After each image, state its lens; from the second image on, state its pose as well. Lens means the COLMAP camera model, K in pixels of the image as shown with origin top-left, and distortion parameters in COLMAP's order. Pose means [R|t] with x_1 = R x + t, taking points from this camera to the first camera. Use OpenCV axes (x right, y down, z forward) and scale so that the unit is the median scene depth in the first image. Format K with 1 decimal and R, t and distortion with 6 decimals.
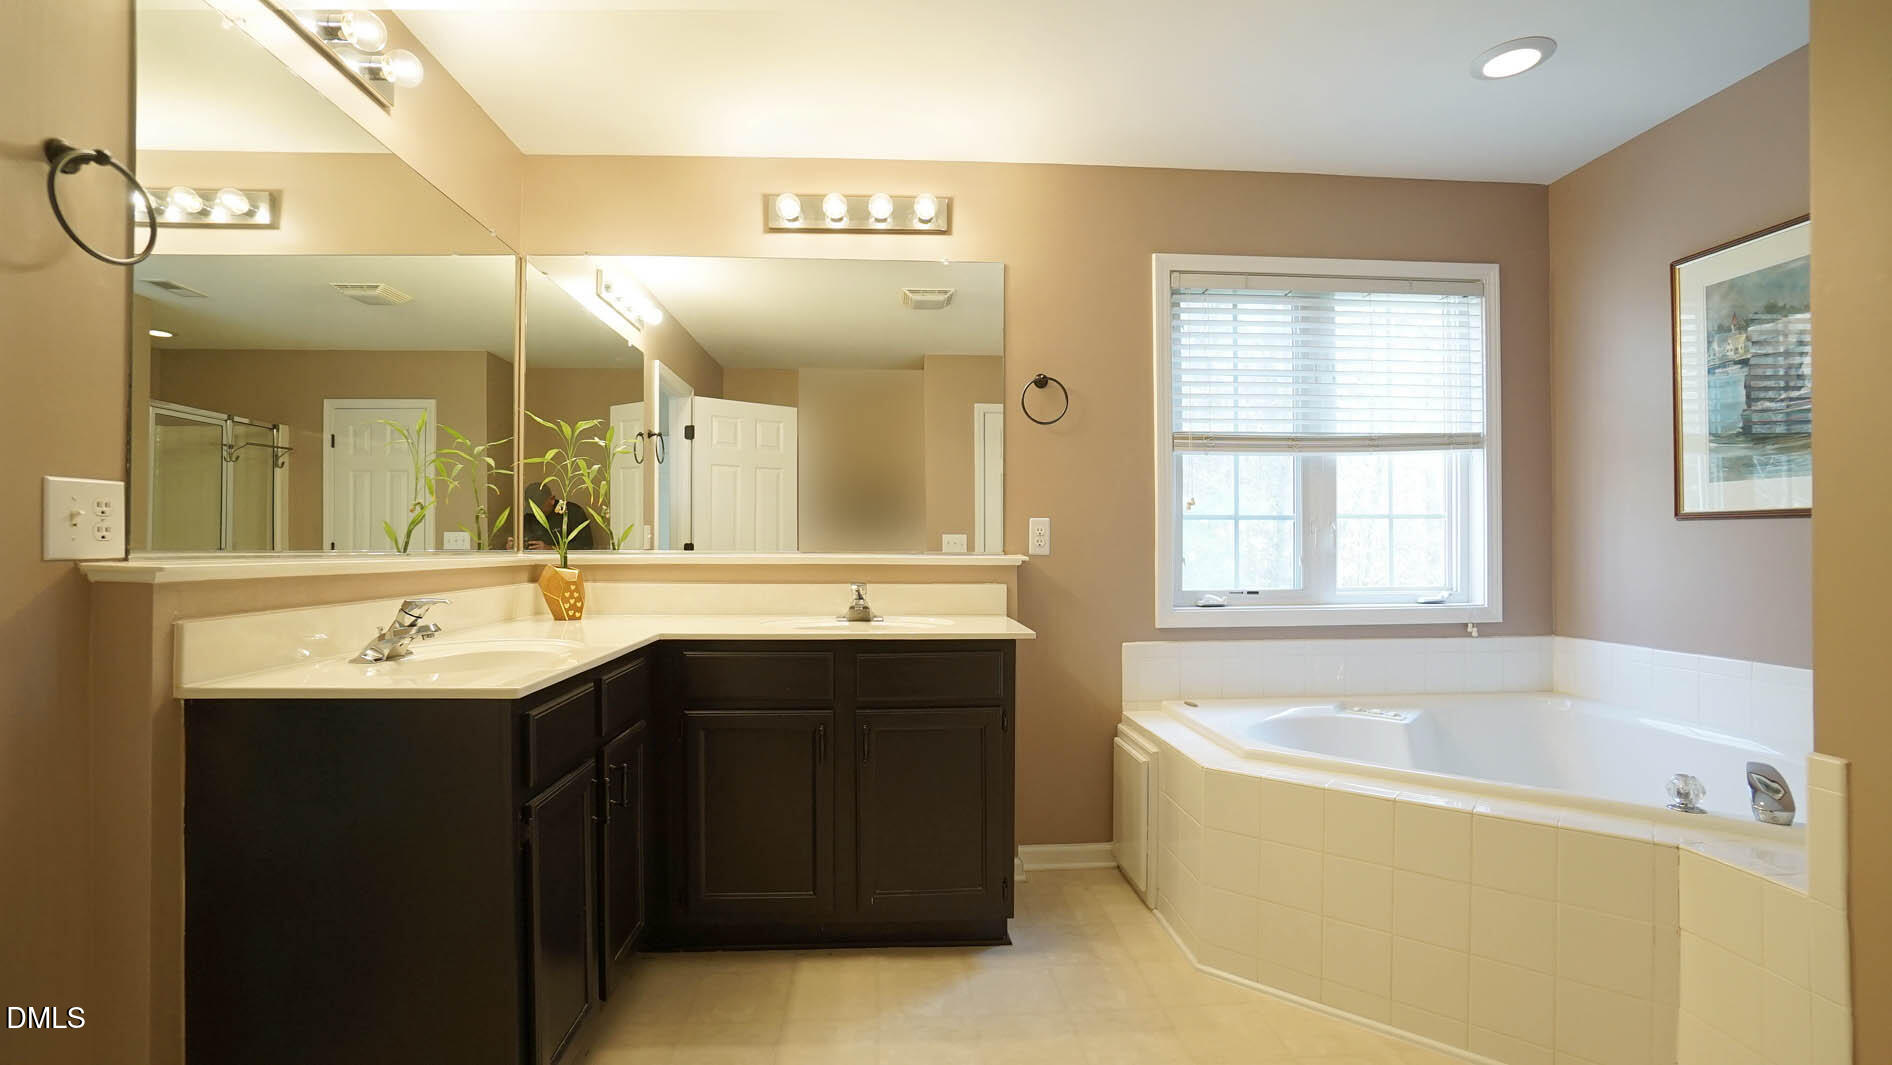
lens RADIAL K [[833.9, 0, 936.8], [0, 833.9, 542.5], [0, 0, 1]] dist [-0.058321, 0.017084]
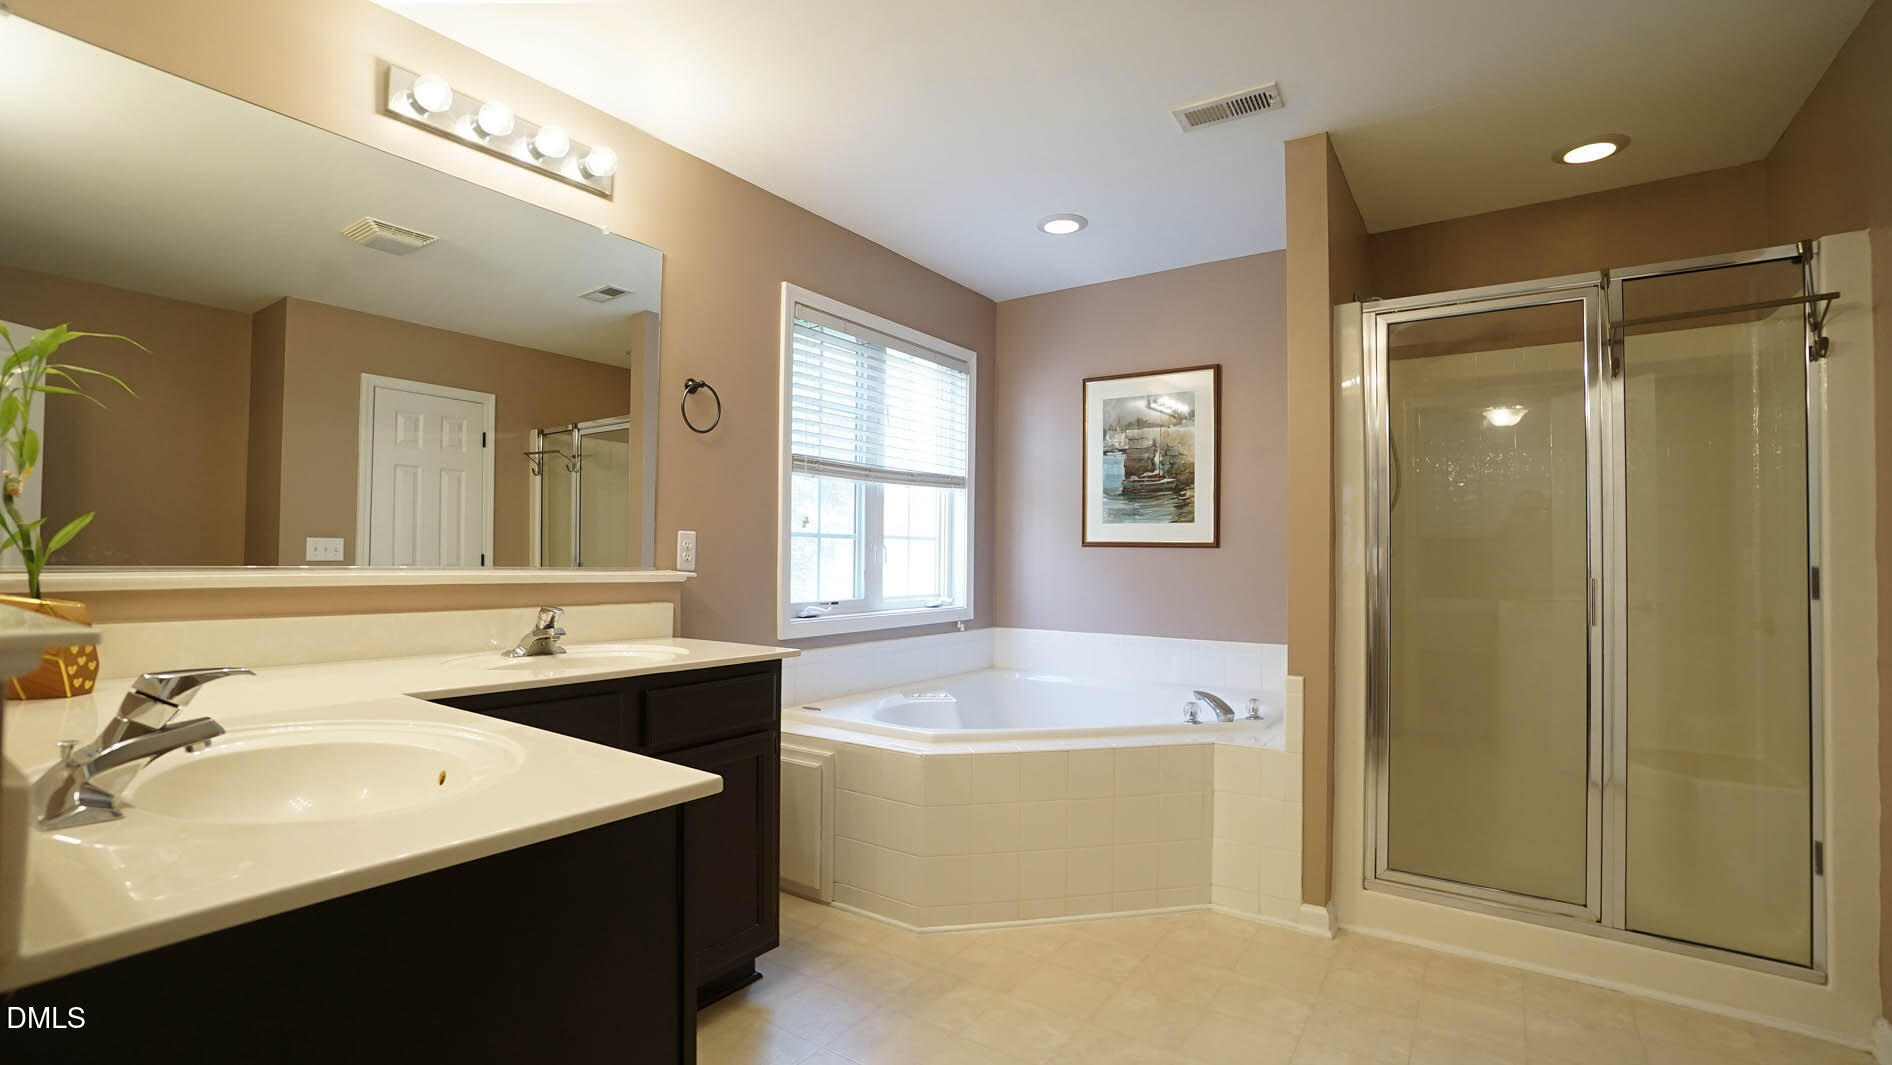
lens RADIAL K [[833.9, 0, 936.7], [0, 833.9, 546.4], [0, 0, 1]] dist [-0.058321, 0.017084]
pose [[0.619723, 0.017244, 0.784631, -0.453430], [-0.012745, 0.999848, -0.011908, -0.004654], [-0.784717, -0.002620, 0.619848, 0.207021]]
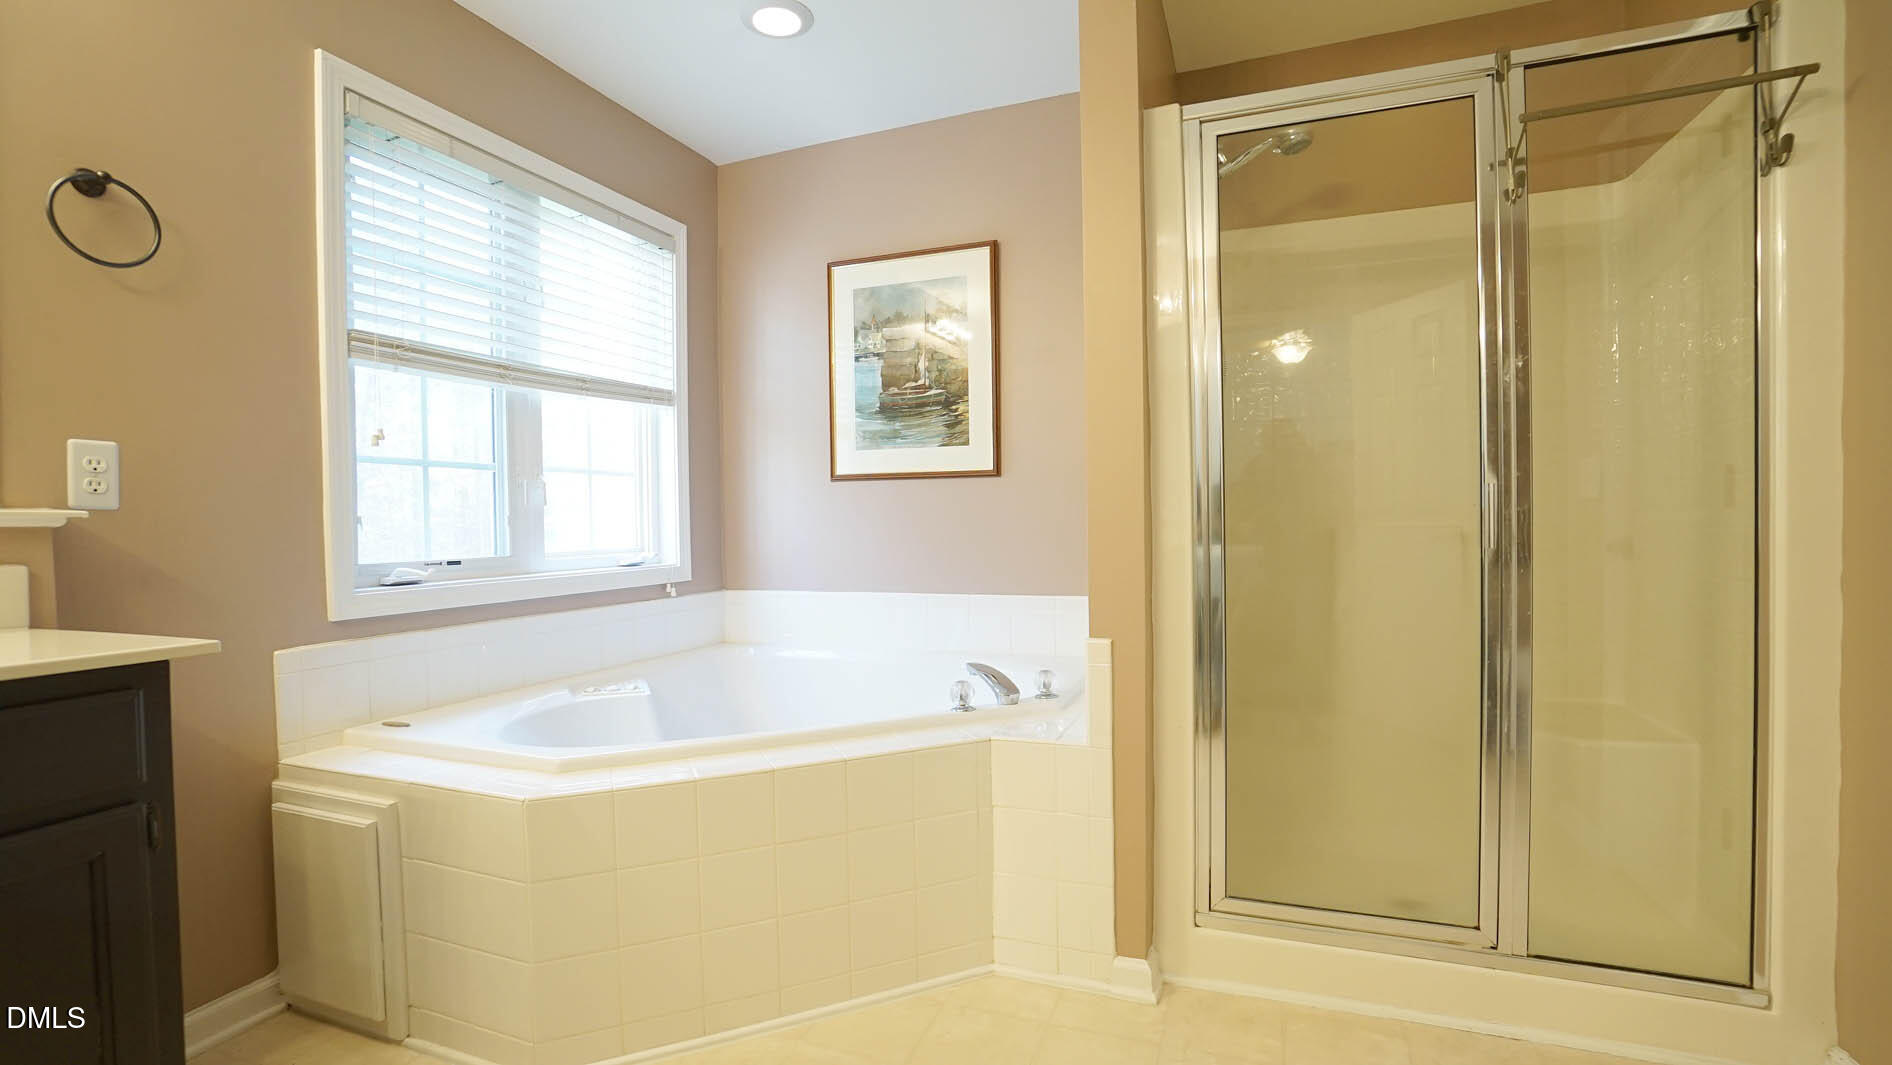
lens RADIAL K [[833.9, 0, 938.7], [0, 833.9, 542.0], [0, 0, 1]] dist [-0.058321, 0.017084]
pose [[0.419901, -0.026431, 0.907185, -0.119993], [0.012444, 0.999650, 0.023365, 0.032117], [-0.907484, 0.001478, 0.420083, 0.303933]]
